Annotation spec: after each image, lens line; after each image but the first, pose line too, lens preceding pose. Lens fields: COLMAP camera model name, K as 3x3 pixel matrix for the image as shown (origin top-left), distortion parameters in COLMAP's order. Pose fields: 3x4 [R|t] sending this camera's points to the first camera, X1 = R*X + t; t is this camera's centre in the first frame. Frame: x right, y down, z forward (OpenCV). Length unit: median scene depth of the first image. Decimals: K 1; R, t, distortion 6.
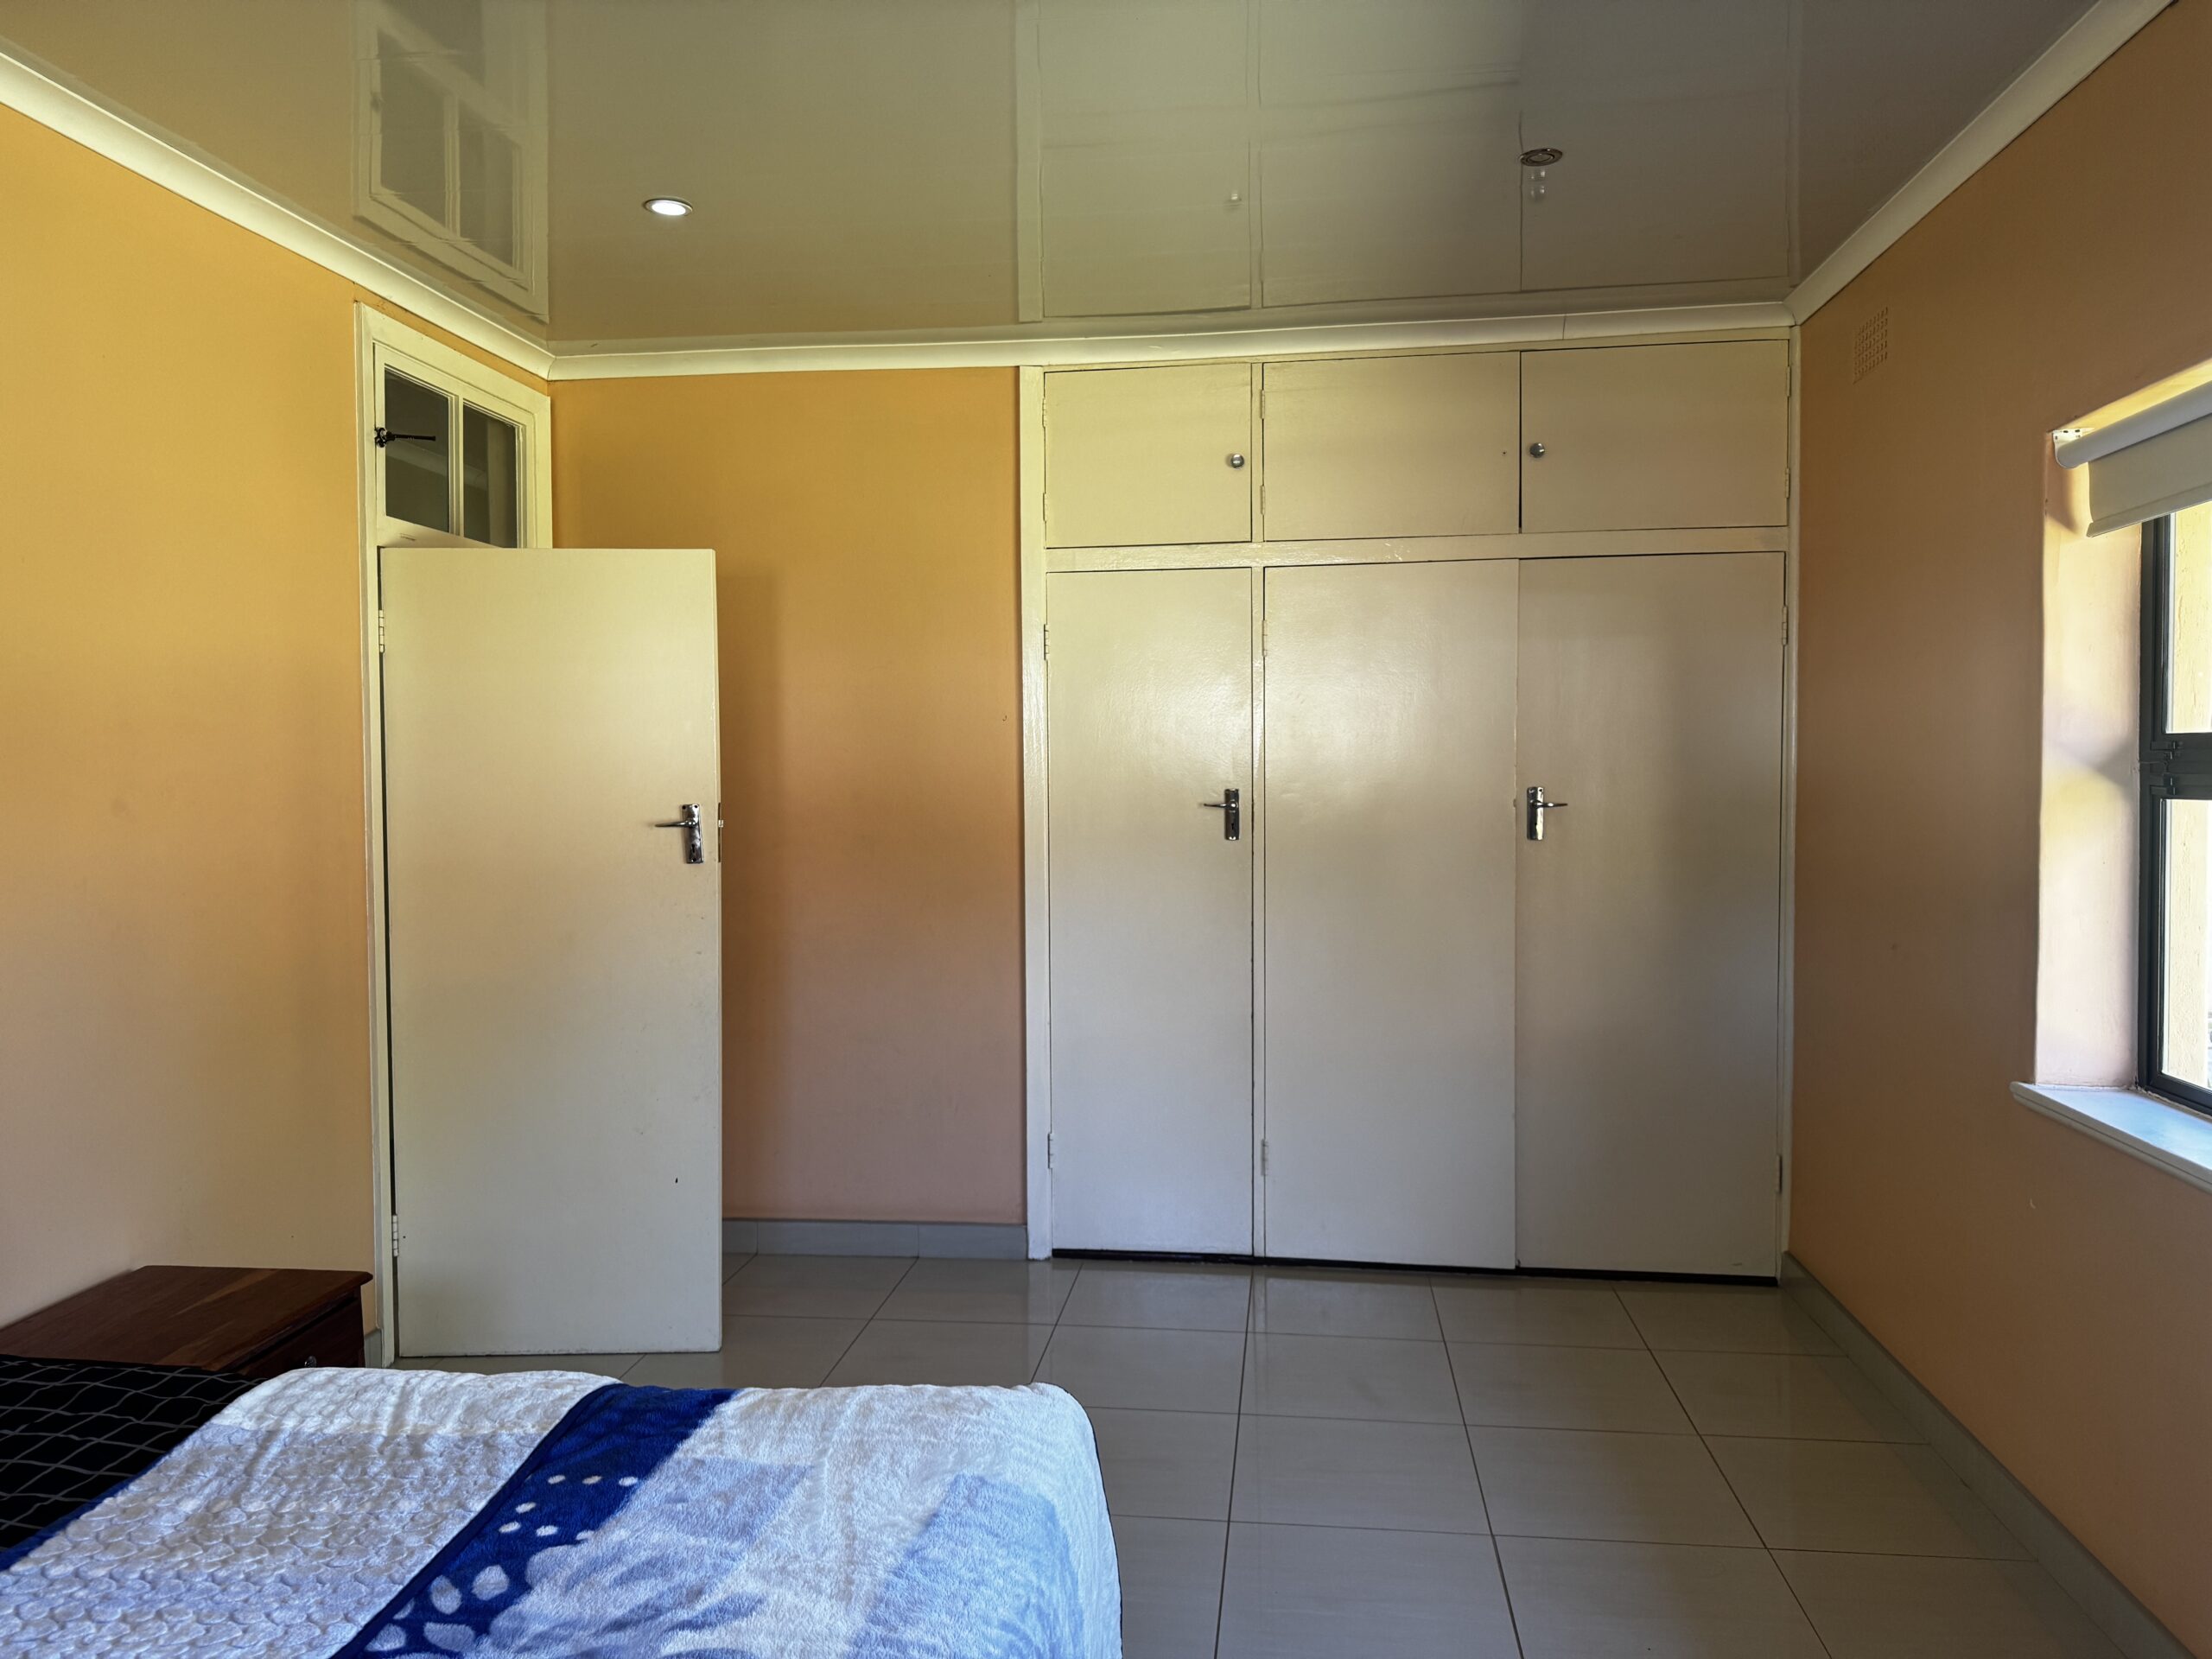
lens RADIAL K [[1549.2, 0, 1106.0], [0, 1549.2, 829.5], [0, 0, 1]] dist [0.058364, -0.067291]
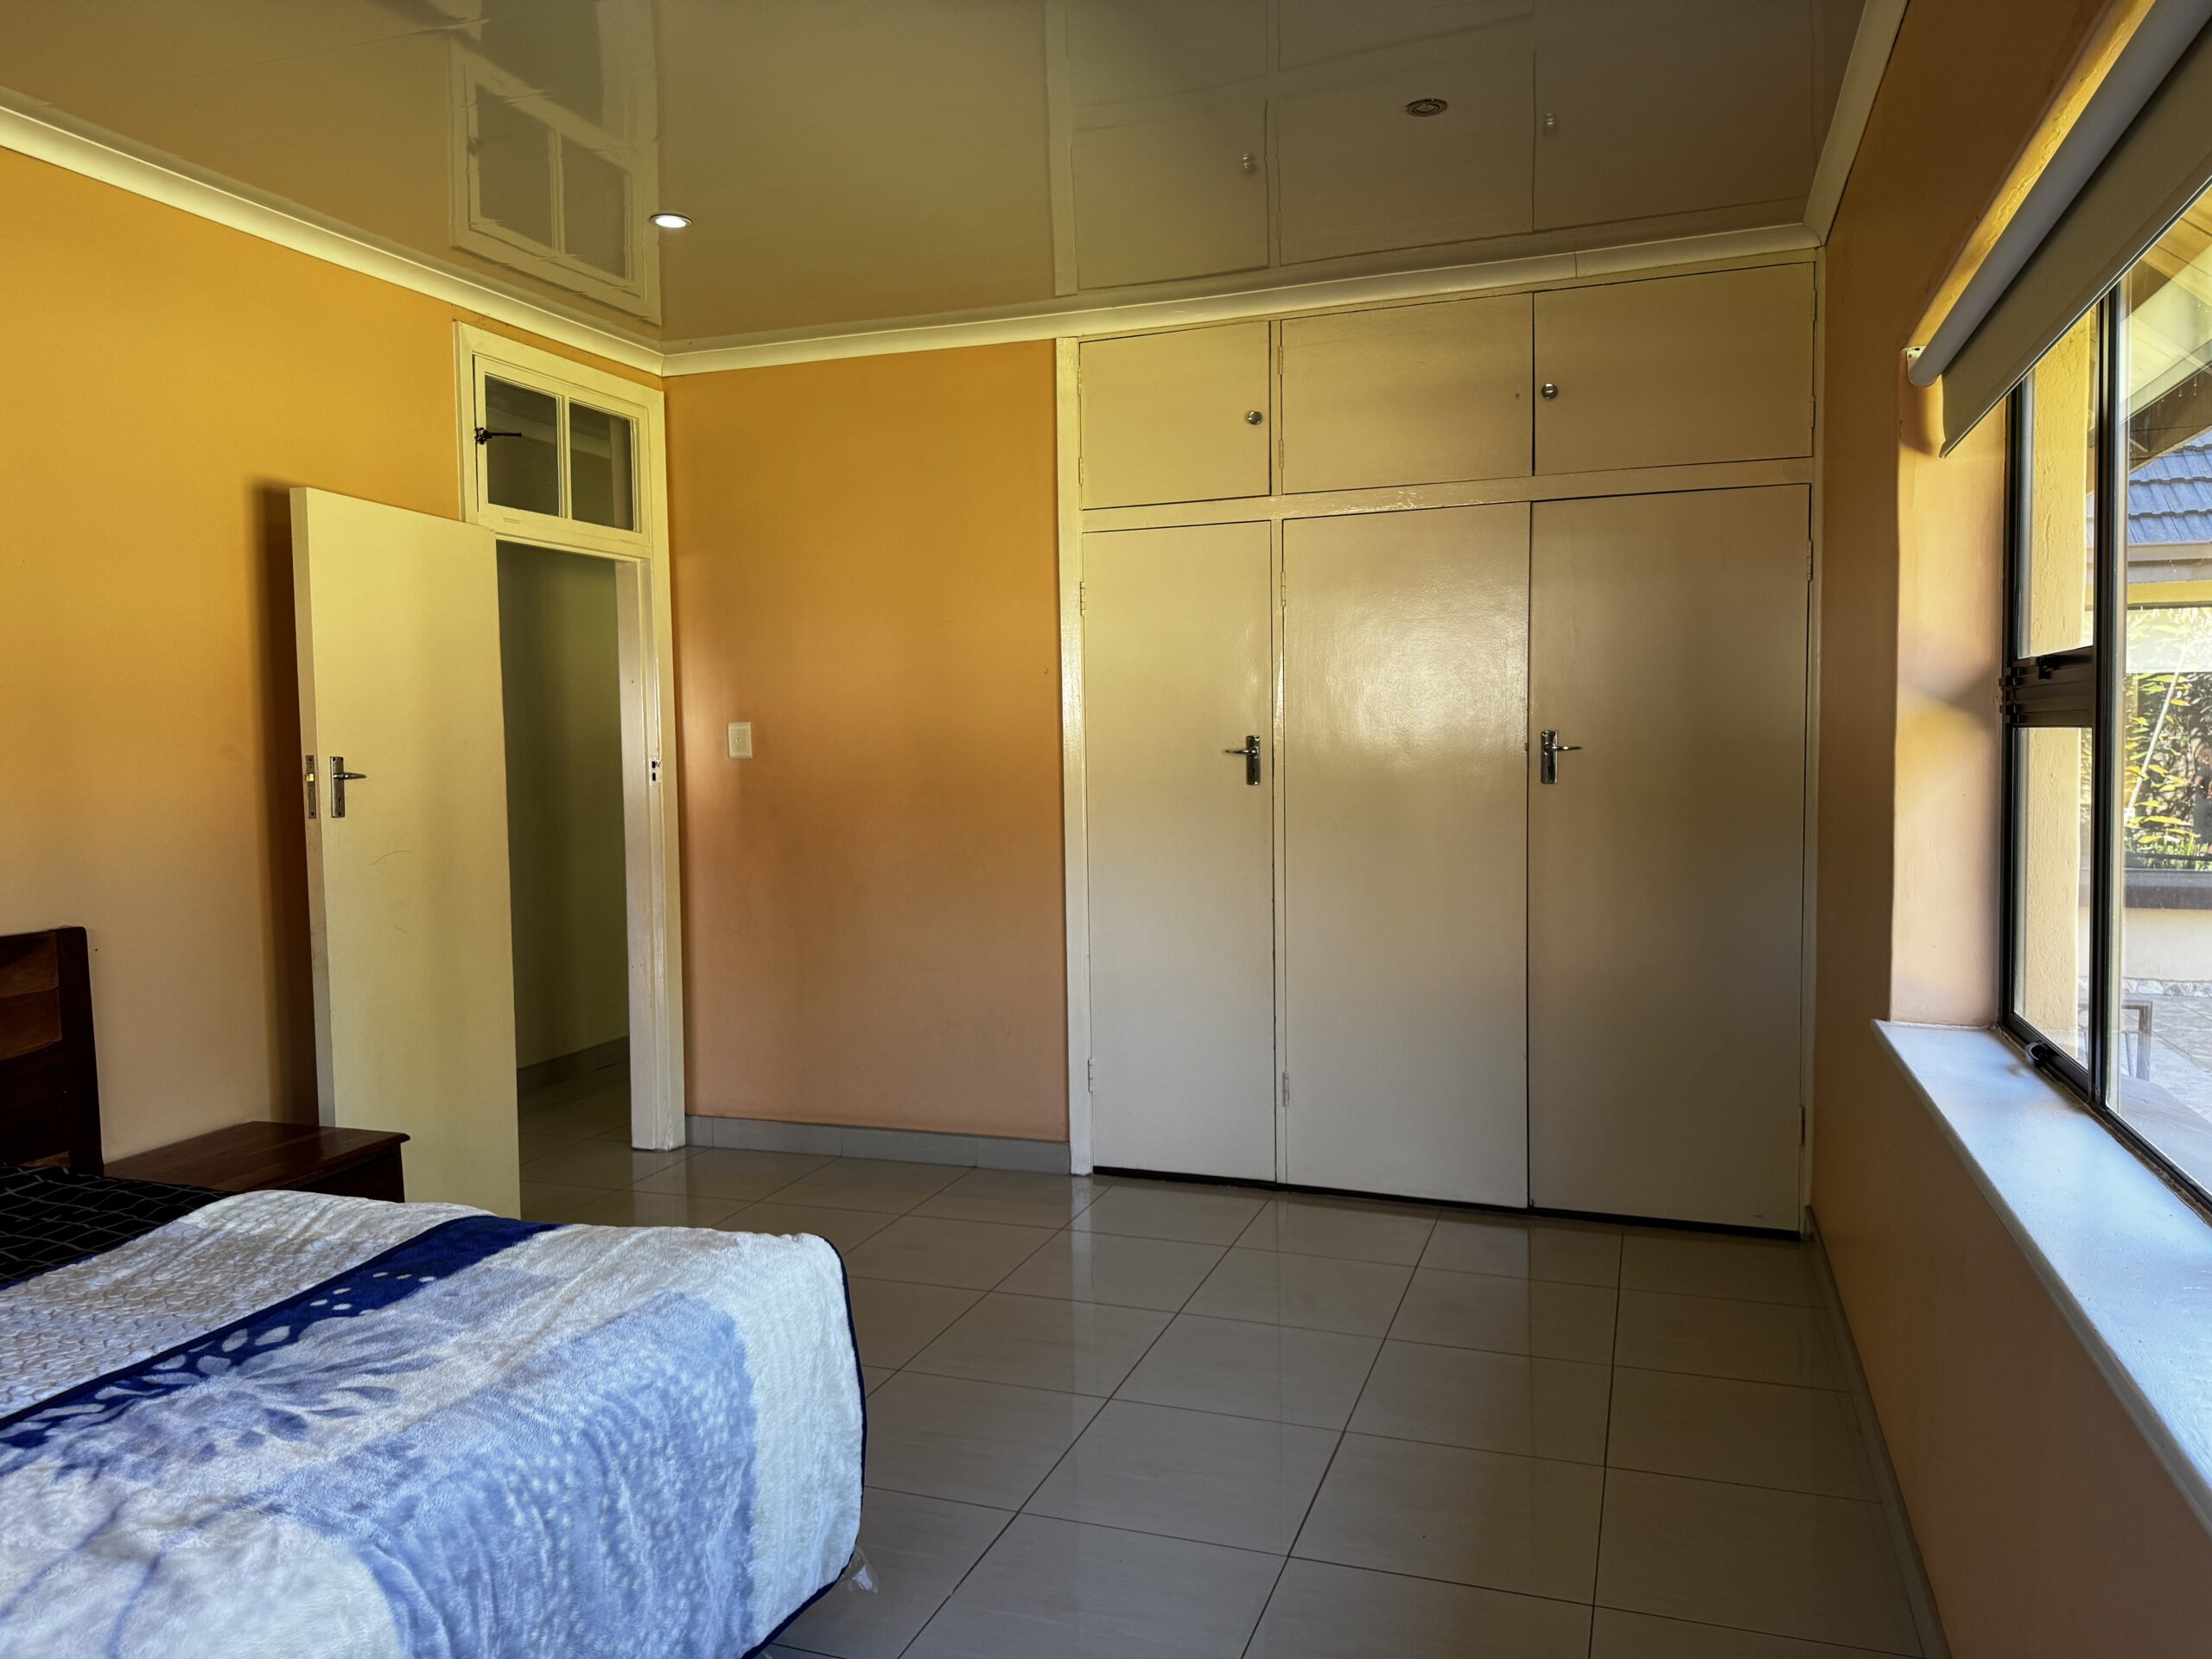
lens RADIAL K [[1549.2, 0, 1106.0], [0, 1549.2, 829.5], [0, 0, 1]] dist [0.058364, -0.067291]
pose [[0.976590, 0.005683, -0.215036, 0.246363], [-0.000730, 0.999733, 0.023105, 0.015393], [0.215109, -0.022407, 0.976333, -0.045244]]
